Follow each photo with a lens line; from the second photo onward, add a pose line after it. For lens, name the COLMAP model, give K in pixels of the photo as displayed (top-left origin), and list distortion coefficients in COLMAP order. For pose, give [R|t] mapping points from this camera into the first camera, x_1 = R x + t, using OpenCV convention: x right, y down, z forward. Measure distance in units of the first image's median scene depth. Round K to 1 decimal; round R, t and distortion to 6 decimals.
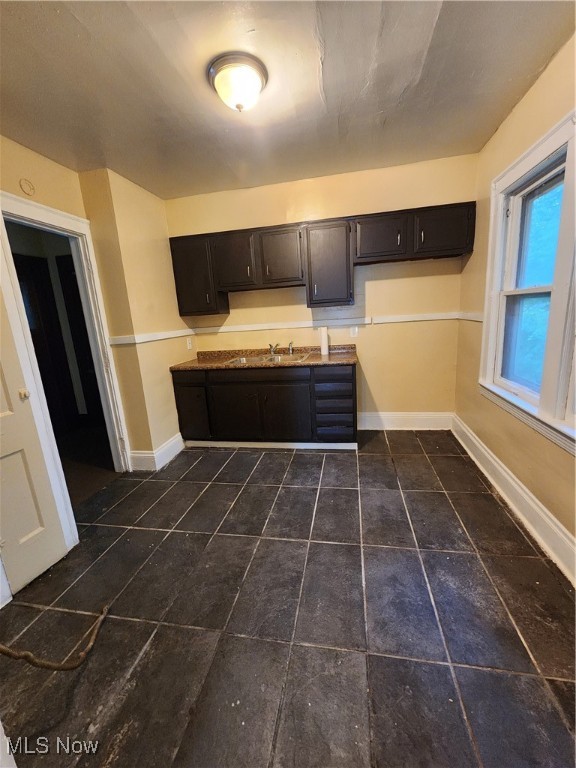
lens RADIAL K [[320.1, 0, 286.8], [0, 320.1, 388.0], [0, 0, 1]] dist [-0.005767, 0.001384]
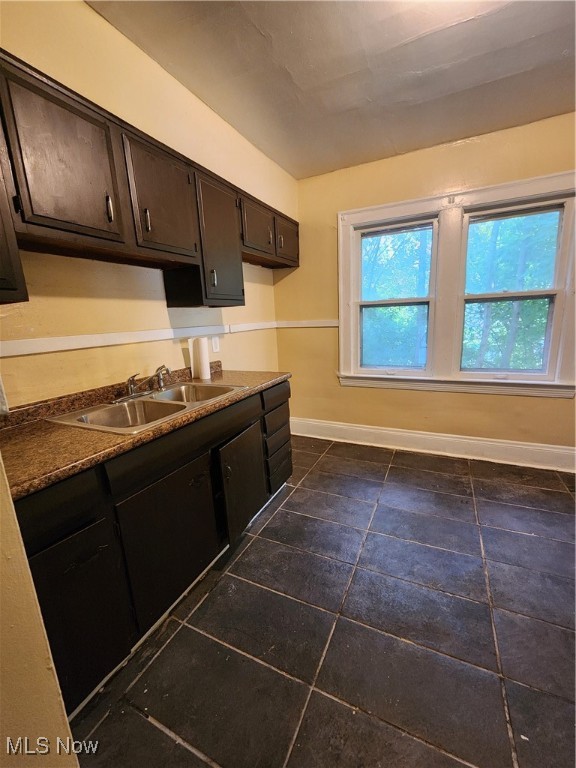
lens RADIAL K [[320.1, 0, 285.6], [0, 320.1, 388.3], [0, 0, 1]] dist [-0.005767, 0.001384]
pose [[0.249555, -0.155915, 0.955726, -0.721613], [0.246530, 0.964663, 0.093000, -0.162780], [-0.936454, 0.212406, 0.279174, 1.018630]]
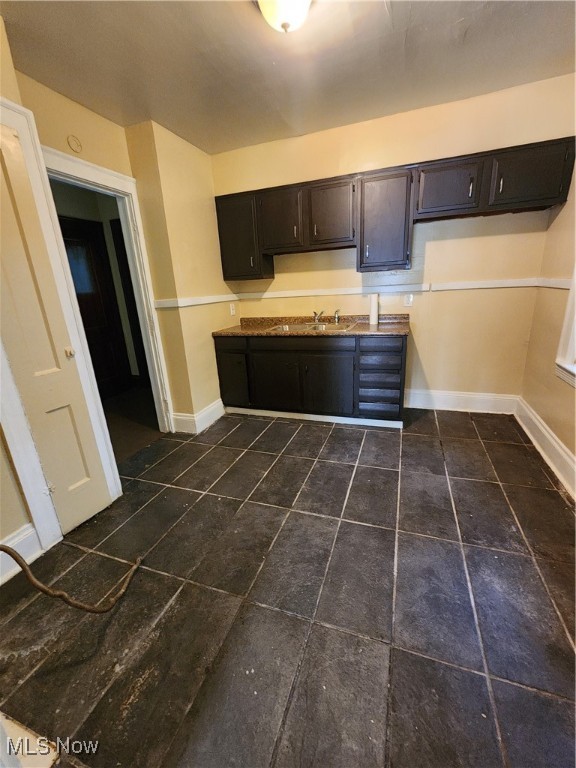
lens RADIAL K [[320.1, 0, 285.4], [0, 320.1, 385.8], [0, 0, 1]] dist [-0.005767, 0.001384]
pose [[0.986991, 0.057181, -0.150264, 0.025874], [-0.044570, 0.995298, 0.085995, 0.005876], [0.154474, -0.078179, 0.984899, 0.058215]]
